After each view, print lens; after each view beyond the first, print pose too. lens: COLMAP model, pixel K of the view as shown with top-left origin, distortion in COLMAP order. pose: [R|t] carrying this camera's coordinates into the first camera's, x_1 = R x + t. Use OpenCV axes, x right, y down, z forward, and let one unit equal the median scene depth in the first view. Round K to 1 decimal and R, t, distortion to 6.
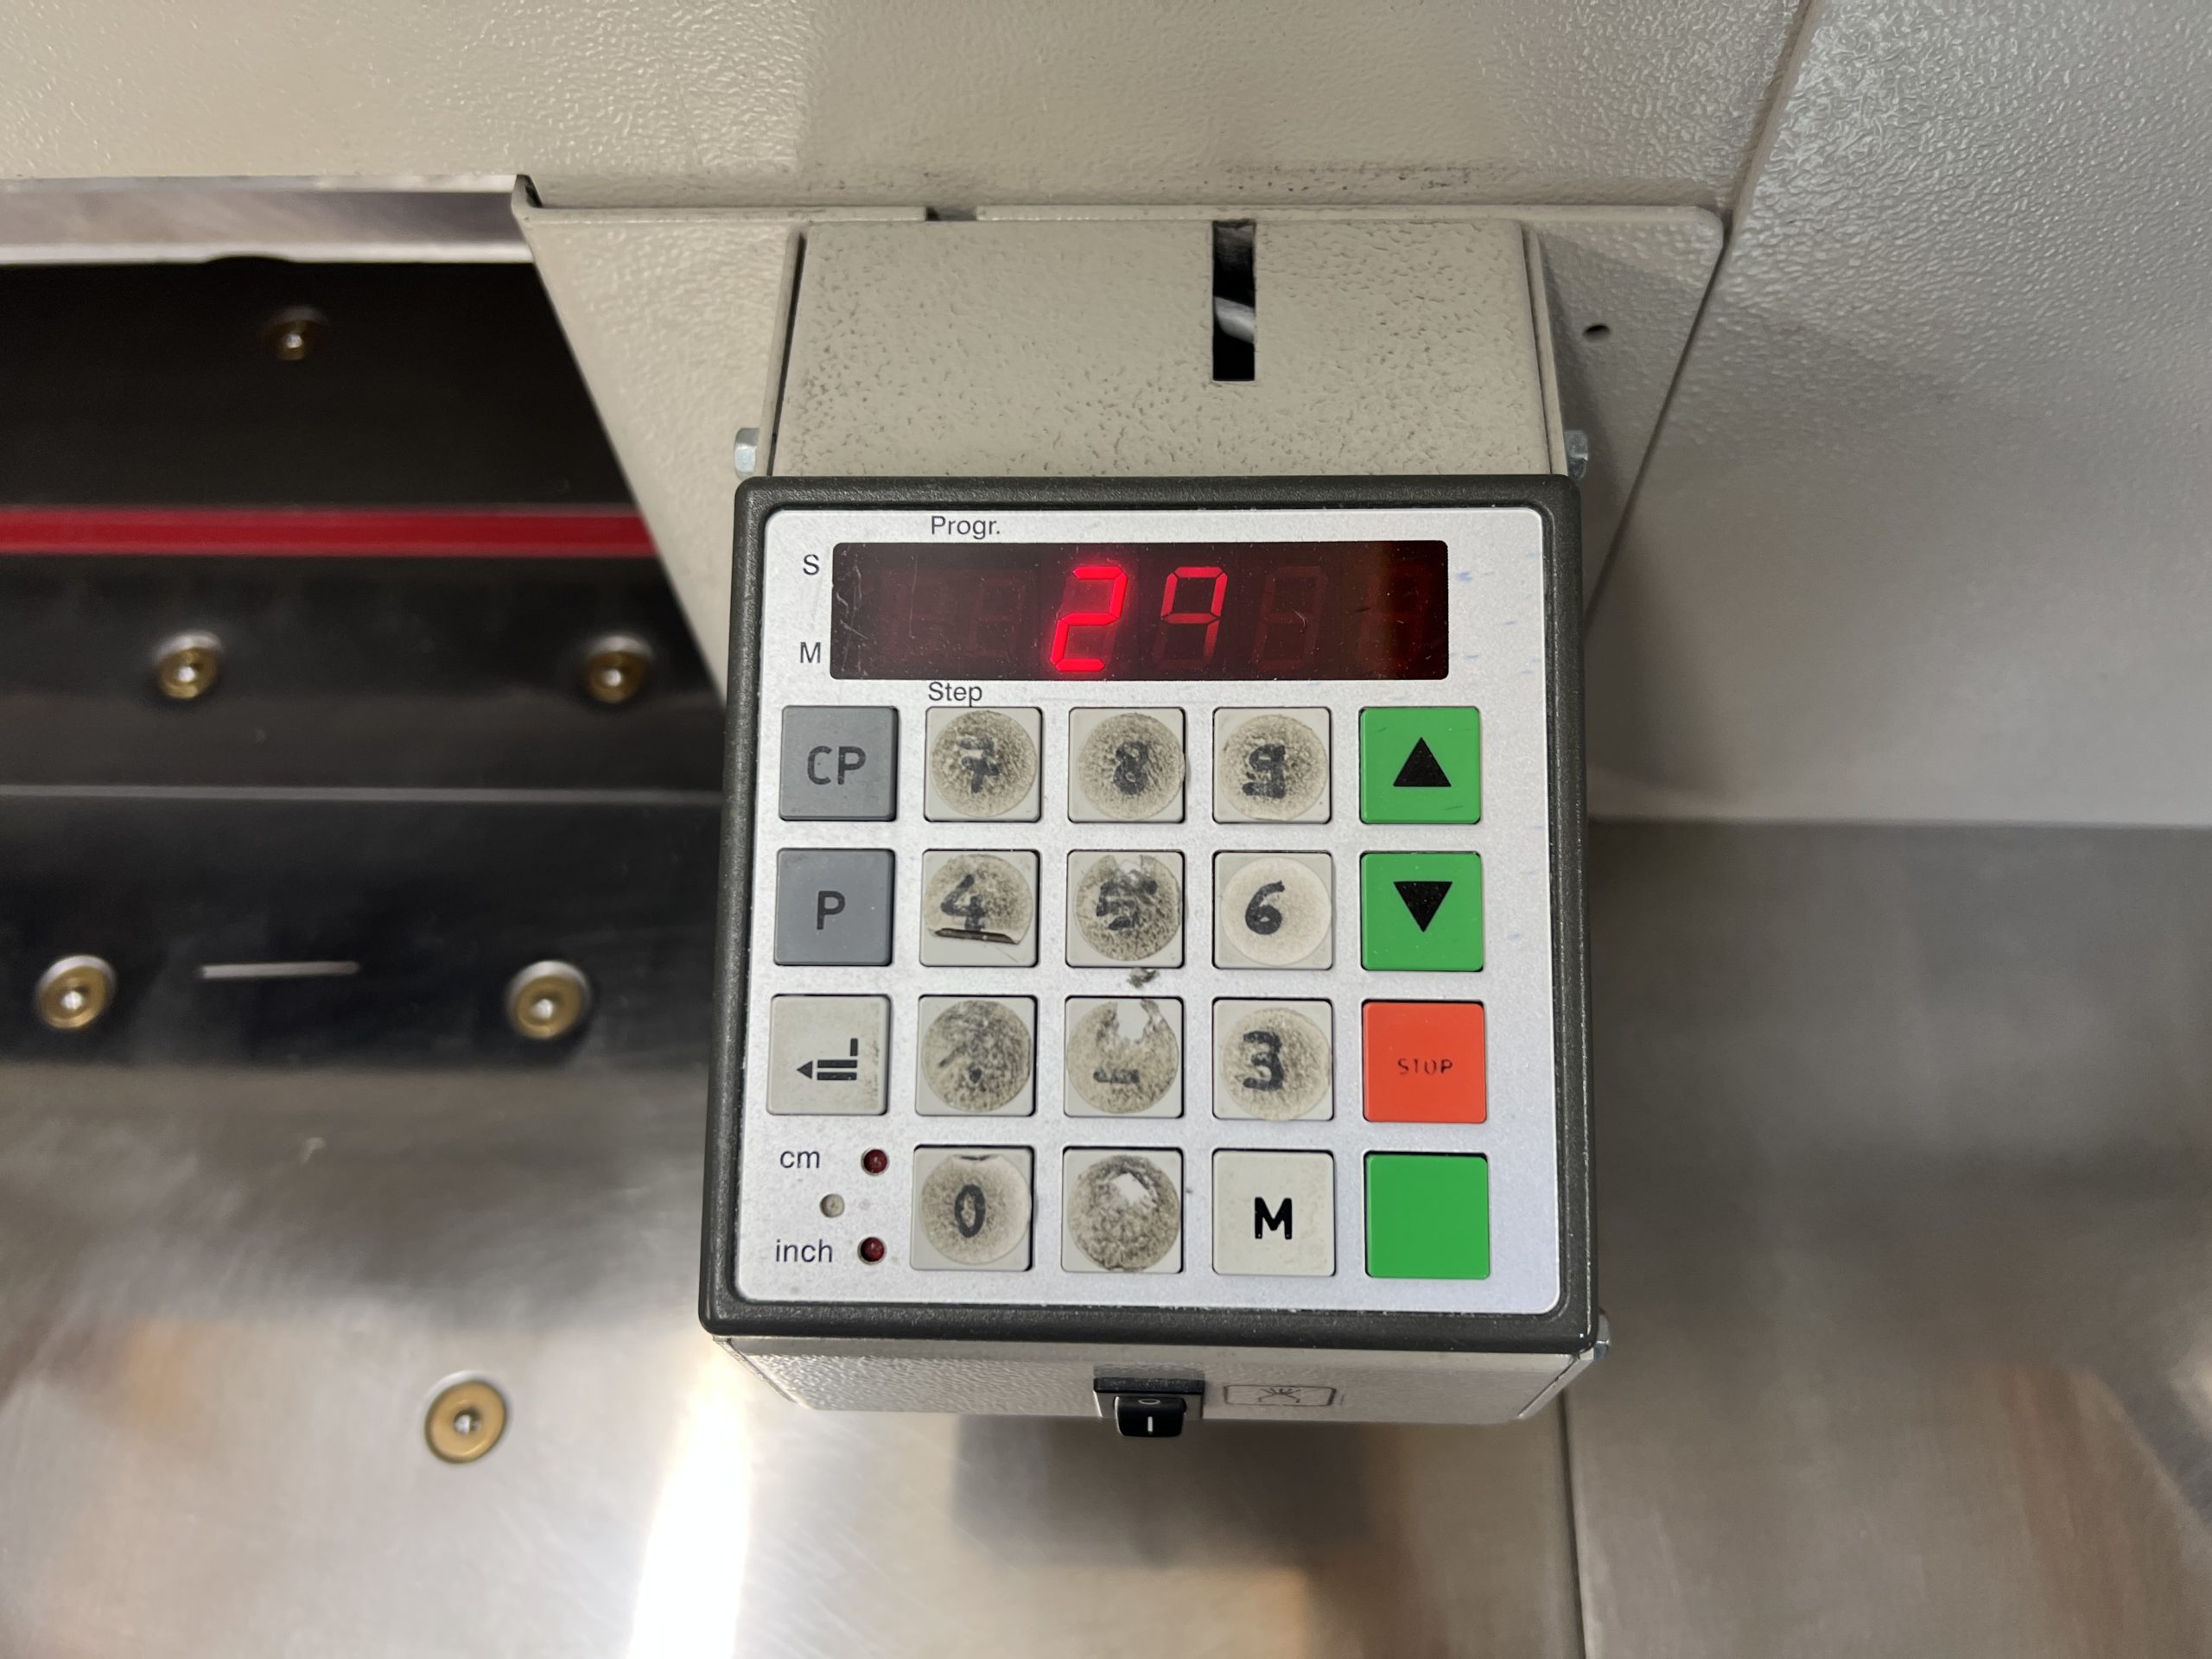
lens RADIAL K [[1666.9, 0, 1151.0], [0, 1666.9, 830.8], [0, 0, 1]] dist [0.049141, -0.059594]
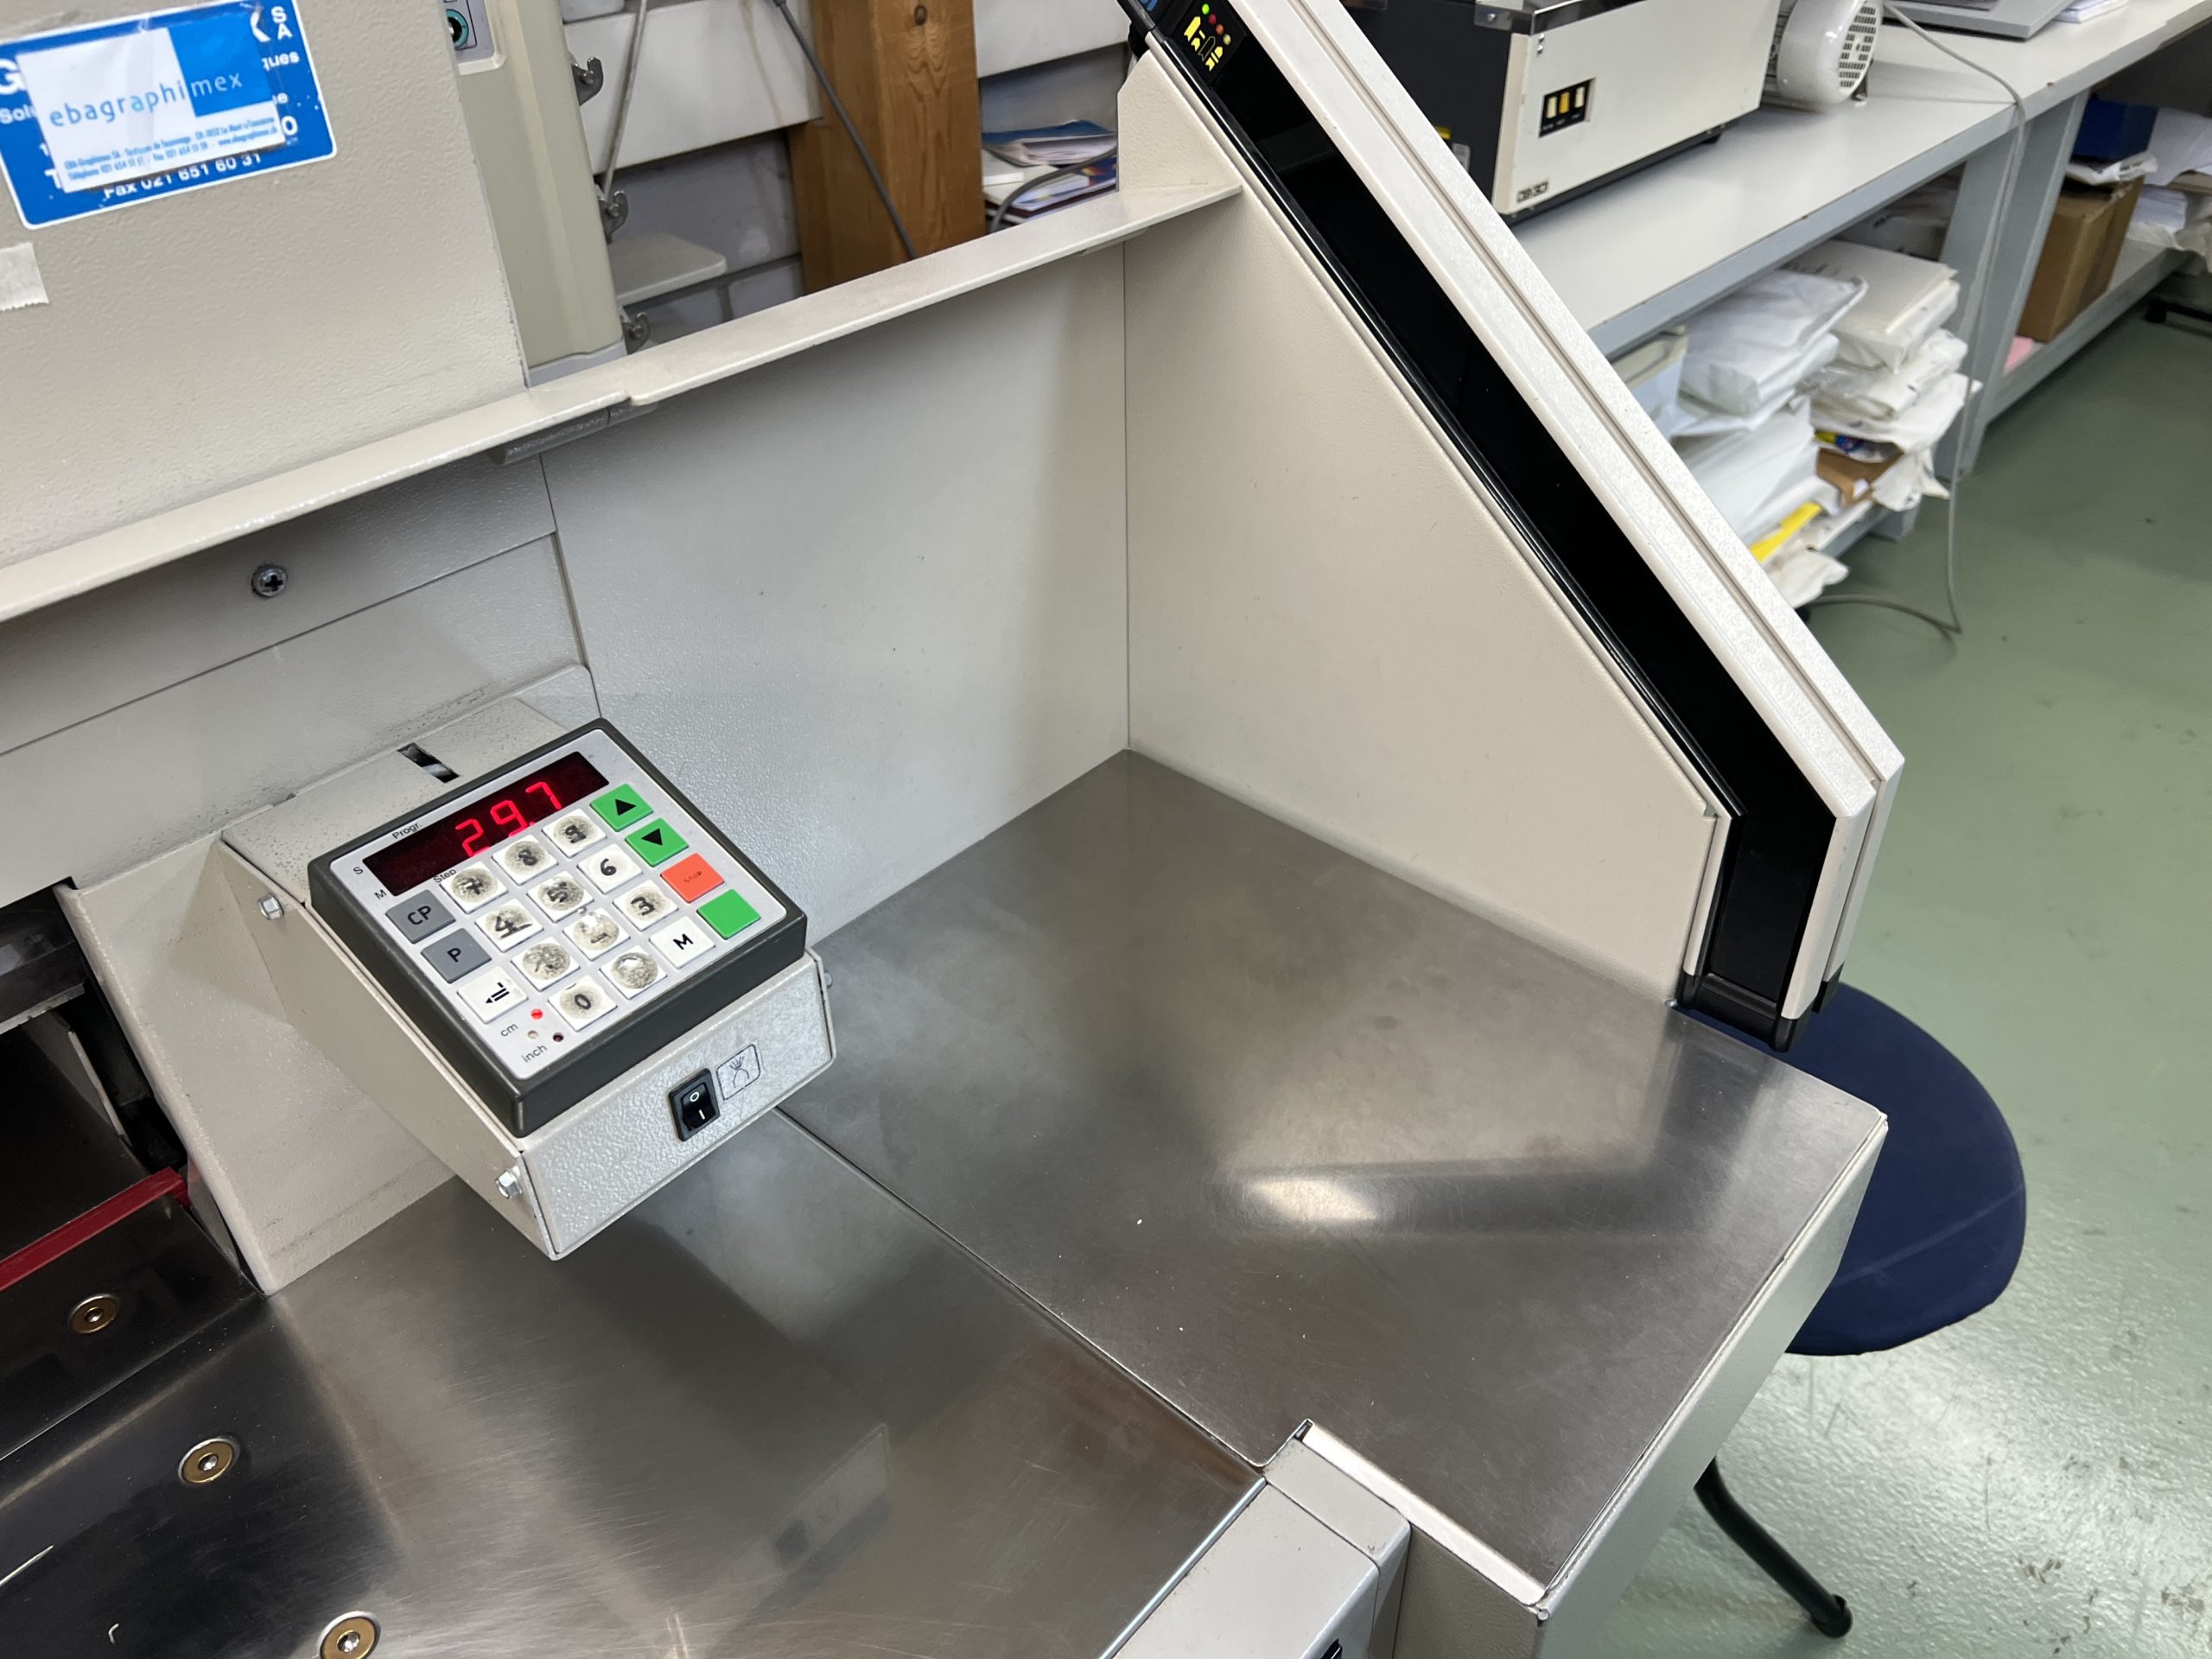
lens RADIAL K [[1666.9, 0, 1124.0], [0, 1666.9, 829.4], [0, 0, 1]] dist [0.049141, -0.059594]
pose [[0.645406, -0.448809, 0.618079, -0.986043], [0.683184, 0.701083, -0.204309, 1.076141], [-0.341629, 0.554124, 0.759102, -1.278081]]
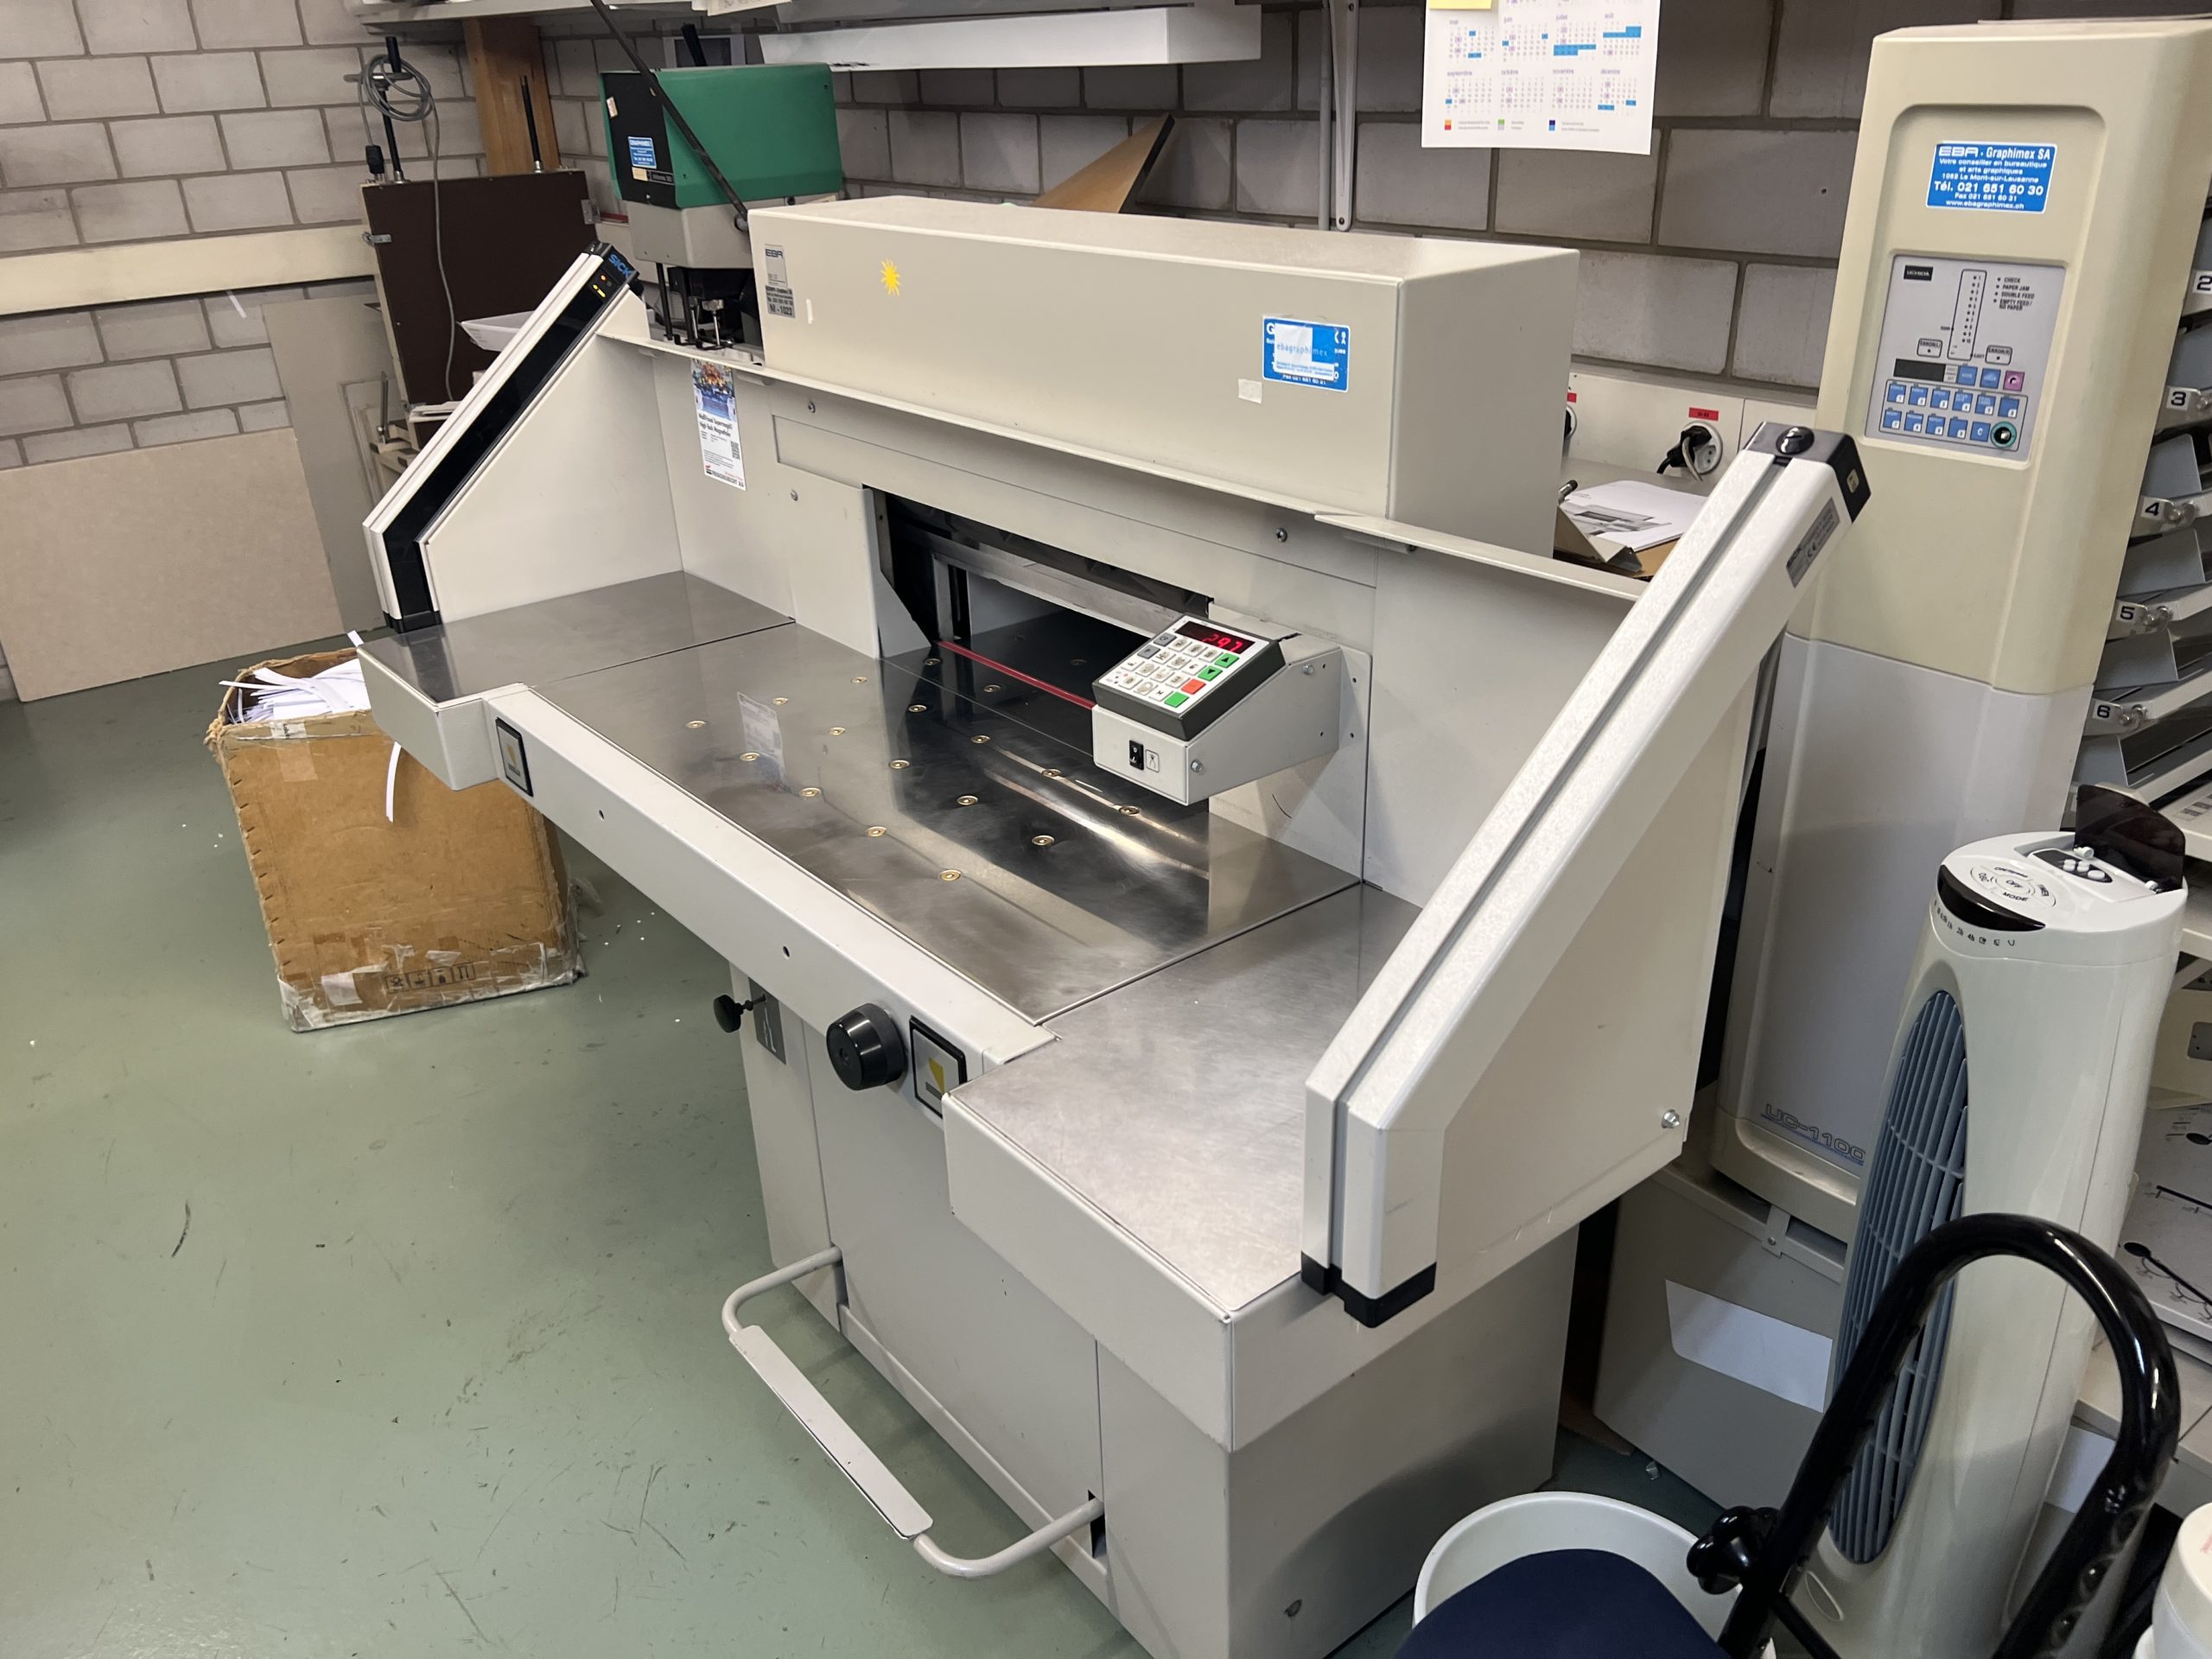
lens RADIAL K [[1666.9, 0, 1103.7], [0, 1666.9, 857.5], [0, 0, 1]] dist [0.049141, -0.059594]
pose [[0.637819, 0.333910, -0.694039, 4.358619], [-0.676412, 0.673786, -0.297454, 2.573277], [0.368311, 0.659179, 0.655615, -2.698459]]
